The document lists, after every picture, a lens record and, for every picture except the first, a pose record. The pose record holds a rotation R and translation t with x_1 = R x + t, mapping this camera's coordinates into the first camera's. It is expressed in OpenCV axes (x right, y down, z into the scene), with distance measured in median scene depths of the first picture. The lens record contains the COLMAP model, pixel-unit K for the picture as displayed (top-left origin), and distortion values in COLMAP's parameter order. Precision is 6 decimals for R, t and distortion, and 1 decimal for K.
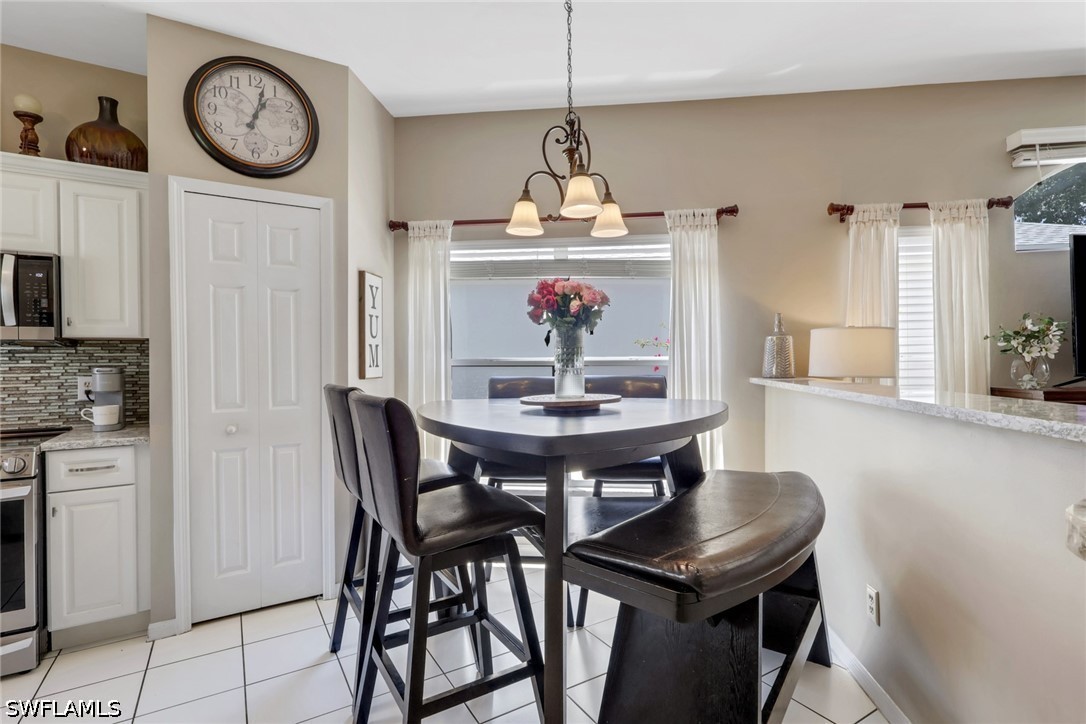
lens RADIAL K [[534.2, 0, 548.9], [0, 534.2, 361.9], [0, 0, 1]] dist [0.001032, 0.000783]
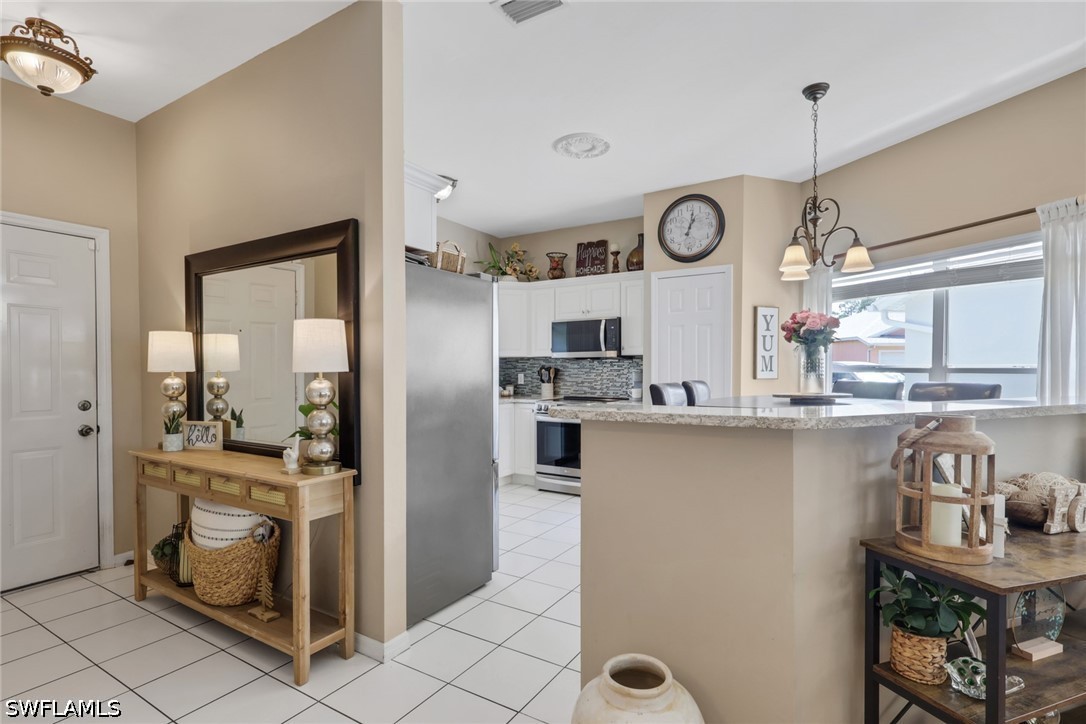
lens RADIAL K [[527.4, 0, 544.6], [0, 527.4, 377.9], [0, 0, 1]] dist [0.001345, 0.000233]
pose [[0.451941, 0.023787, -0.891731, 0.775627], [-0.002642, 0.999676, 0.025328, -0.008040], [0.892044, -0.009091, 0.451857, -0.209294]]
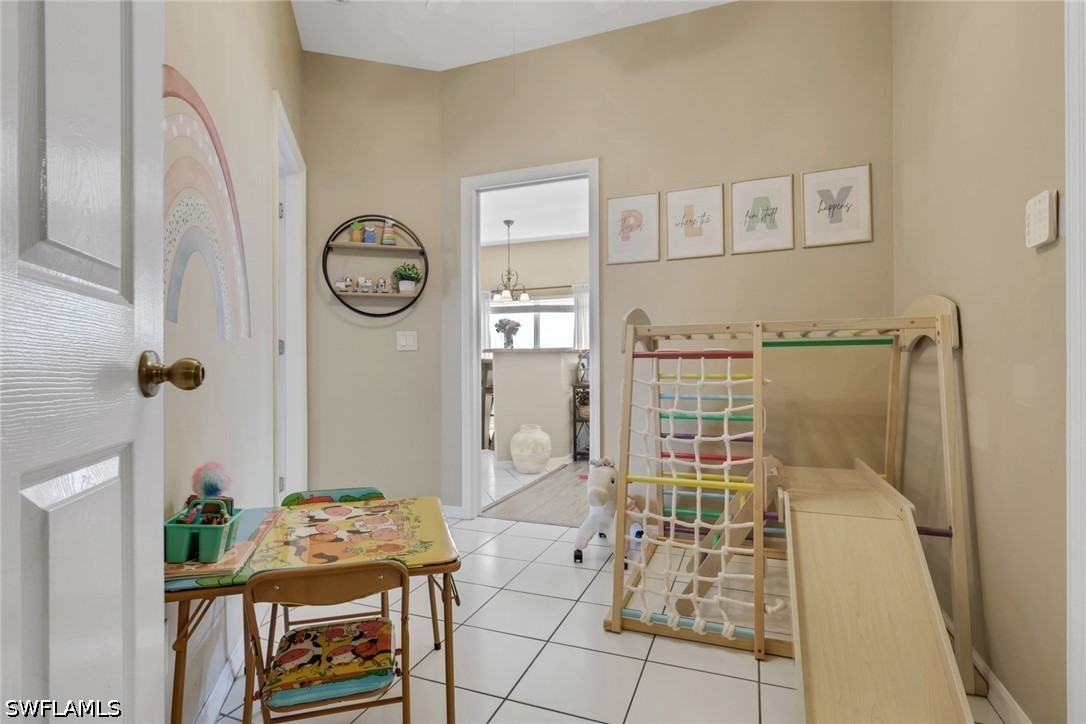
lens RADIAL K [[534.2, 0, 548.9], [0, 534.2, 361.9], [0, 0, 1]] dist [0.001032, 0.000783]
pose [[0.968018, 0.005966, -0.250811, 0.857259], [-0.008031, 0.999942, -0.007213, 0.097263], [0.250753, 0.008997, 0.968009, -1.599866]]
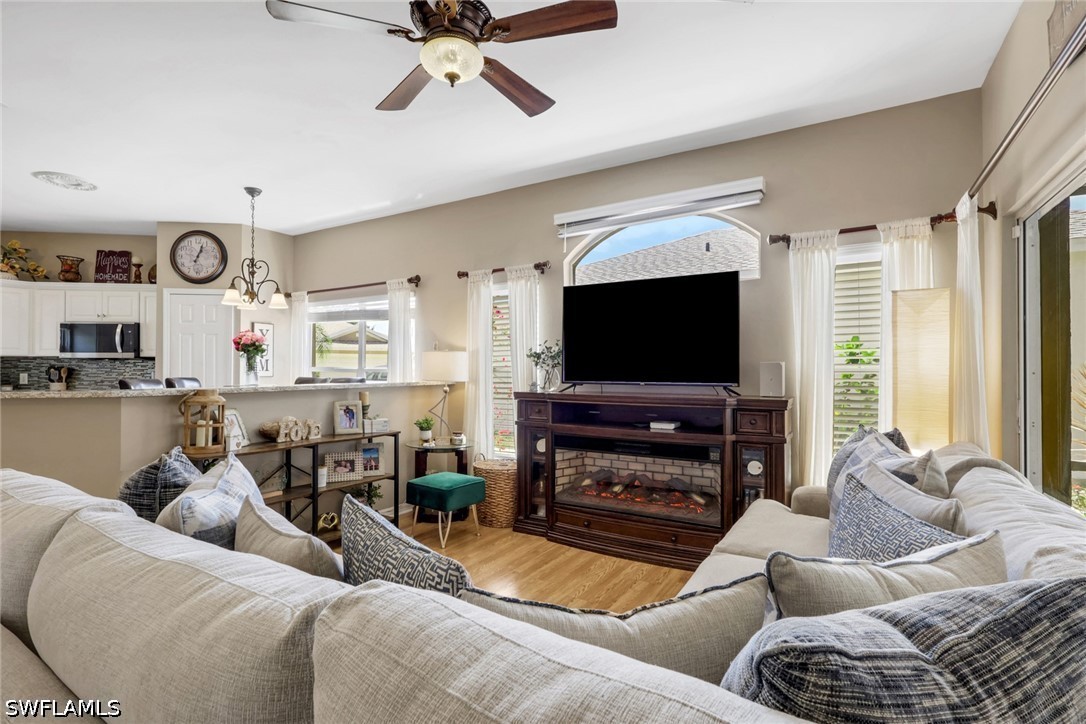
lens RADIAL K [[513.8, 0, 541.6], [0, 513.8, 366.8], [0, 0, 1]] dist [-0.000552, 0.000327]
pose [[0.908427, 0.008632, -0.417955, 1.592125], [-0.011124, 0.999932, -0.003526, -0.012051], [0.417896, 0.007853, 0.908461, -0.323544]]
